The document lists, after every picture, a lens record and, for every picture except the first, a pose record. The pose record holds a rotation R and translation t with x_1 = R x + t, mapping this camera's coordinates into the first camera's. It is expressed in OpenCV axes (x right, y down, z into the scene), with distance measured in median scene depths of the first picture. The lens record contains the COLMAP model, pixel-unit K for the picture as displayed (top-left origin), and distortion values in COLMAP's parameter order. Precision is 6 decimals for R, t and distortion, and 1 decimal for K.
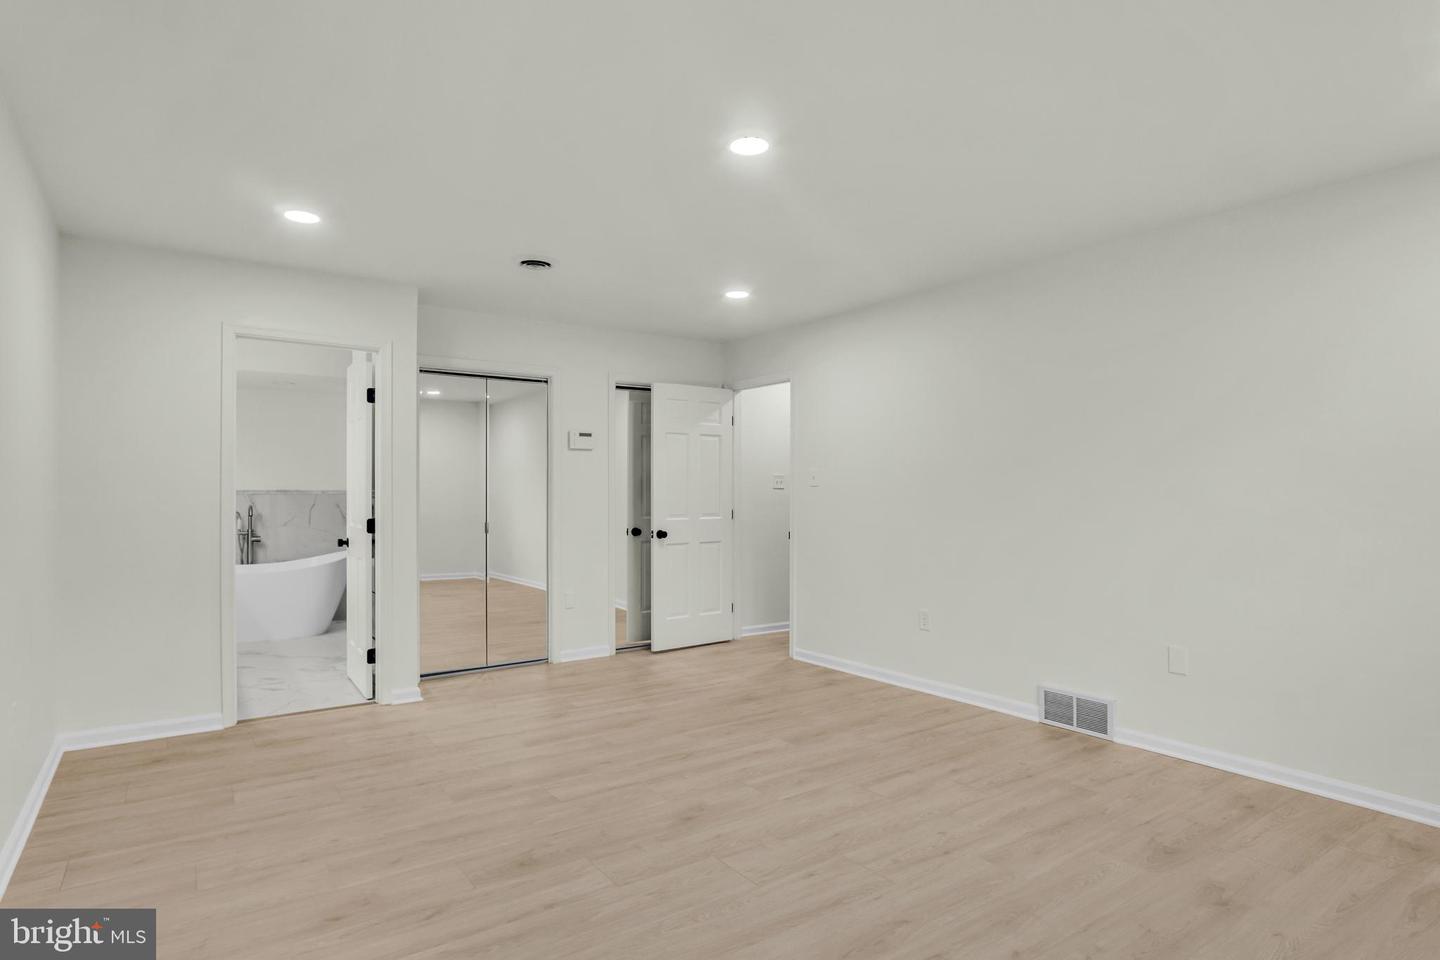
lens RADIAL K [[761.6, 0, 719.6], [0, 761.6, 483.5], [0, 0, 1]] dist [-0.002828, -0.000222]
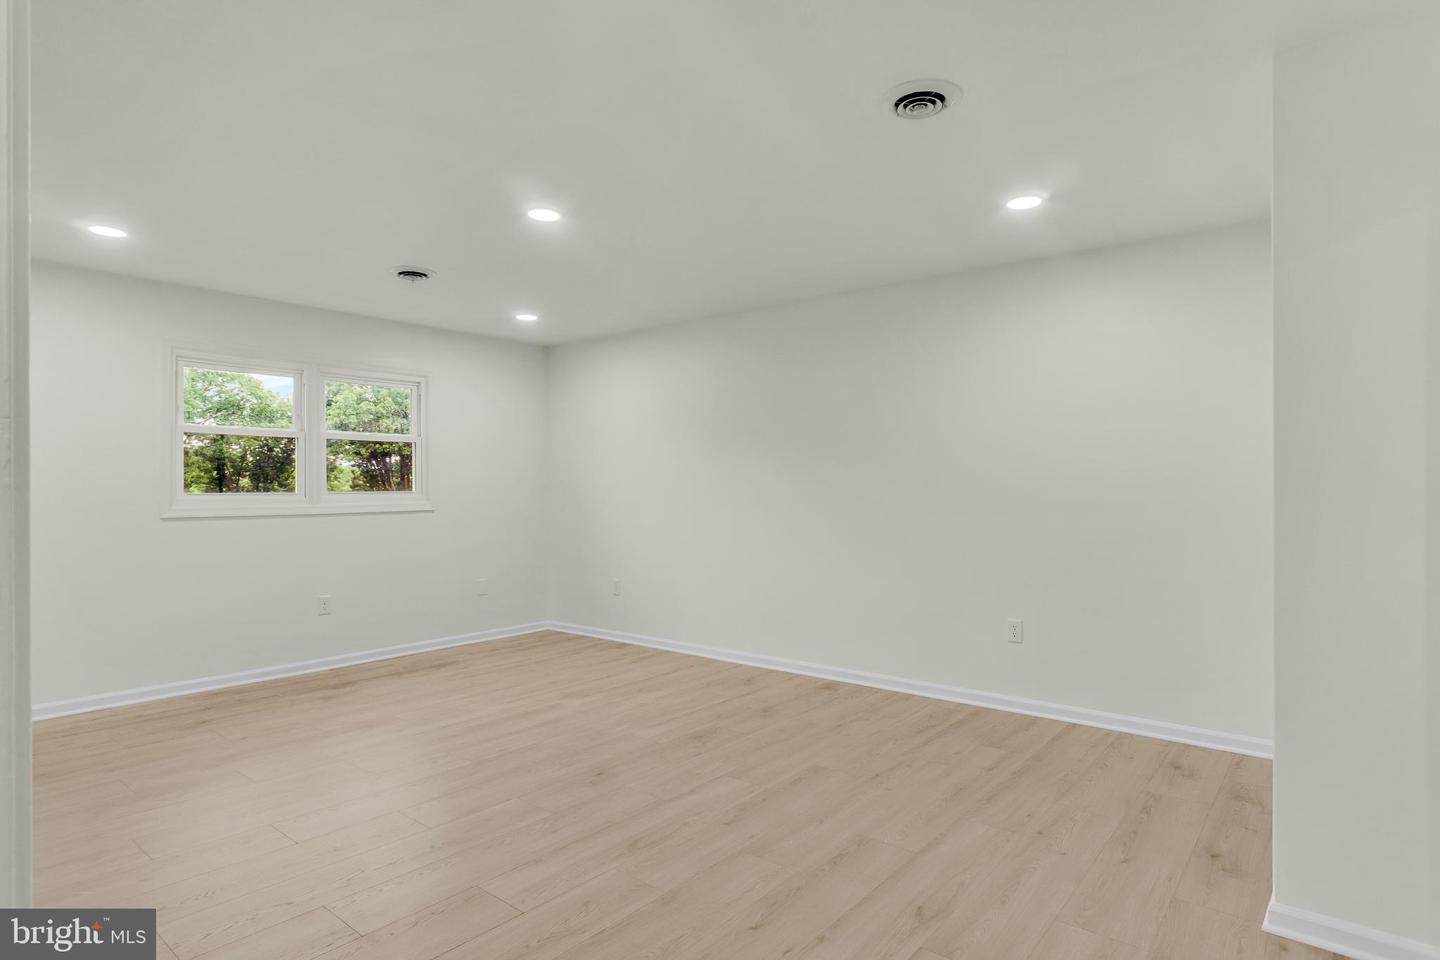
lens RADIAL K [[761.6, 0, 719.6], [0, 761.6, 483.5], [0, 0, 1]] dist [-0.002828, -0.000222]
pose [[-0.962507, -0.003036, -0.271239, 0.089344], [0.000313, 0.999924, -0.012304, 0.019128], [0.271256, -0.011928, -0.962433, 1.978268]]
